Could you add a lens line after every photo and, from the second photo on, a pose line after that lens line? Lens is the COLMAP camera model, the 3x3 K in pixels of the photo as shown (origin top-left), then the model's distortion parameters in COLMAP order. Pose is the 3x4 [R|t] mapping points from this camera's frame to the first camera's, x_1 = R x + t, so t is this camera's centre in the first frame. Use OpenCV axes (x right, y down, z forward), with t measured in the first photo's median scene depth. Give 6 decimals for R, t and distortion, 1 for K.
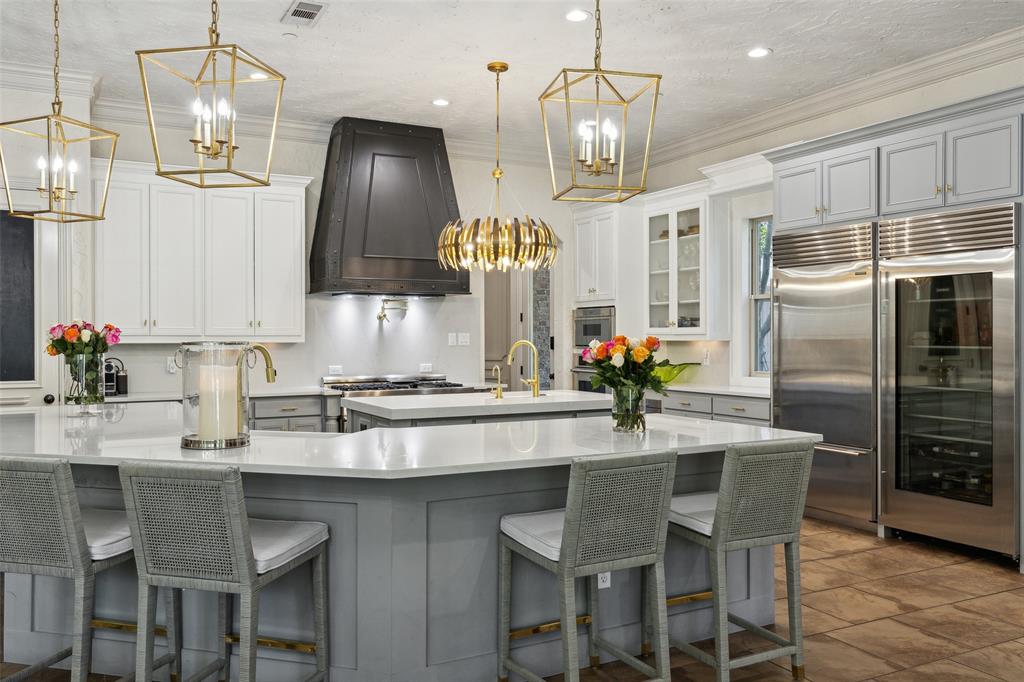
lens RADIAL K [[829.6, 0, 512.0], [0, 829.6, 341.0], [0, 0, 1]] dist [0.006296, 0.001558]
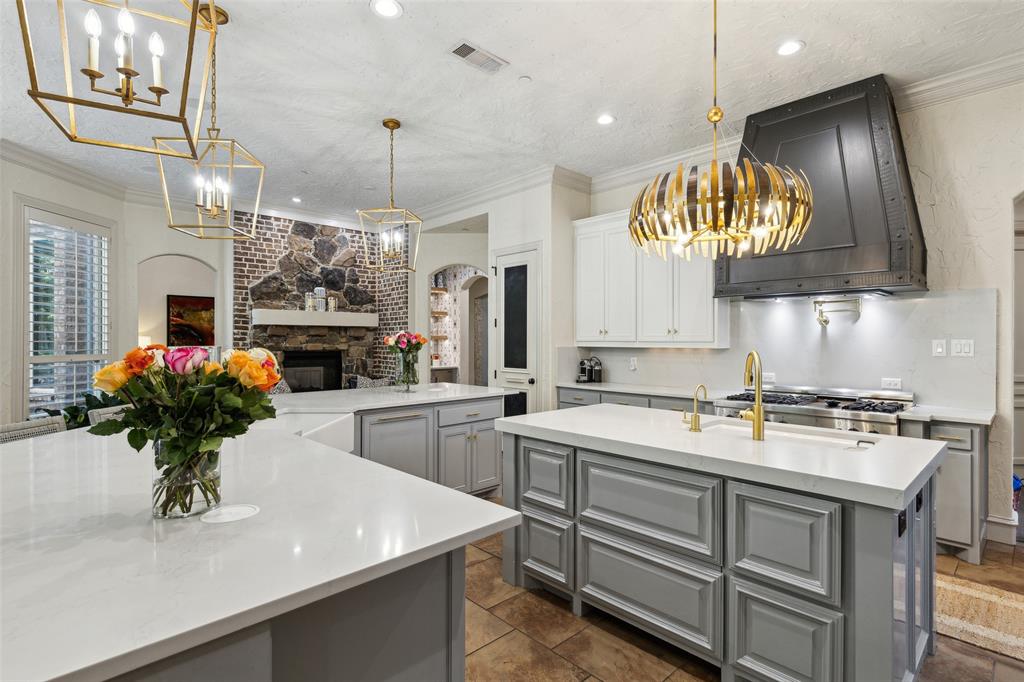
lens RADIAL K [[489.7, 0, 512.0], [0, 489.7, 341.0], [0, 0, 1]] dist [-0.000168, -0.000089]
pose [[0.267834, 0.003575, -0.963458, 0.258197], [-0.007687, 0.999969, 0.001573, -0.006294], [0.963434, 0.006985, 0.267854, 0.546984]]
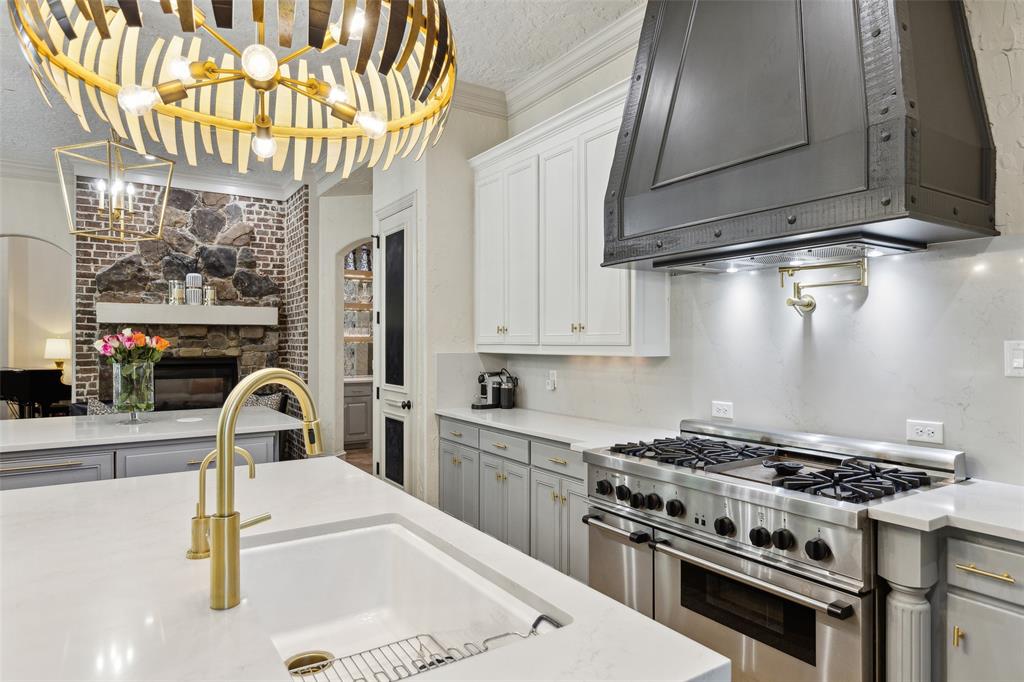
lens RADIAL K [[596.4, 0, 512.0], [0, 596.4, 341.0], [0, 0, 1]] dist [-0.001853, 0.000104]
pose [[0.093424, -0.001630, -0.995625, 0.157913], [-0.005510, 0.999983, -0.002154, -0.007727], [0.995611, 0.005687, 0.093414, 0.815138]]
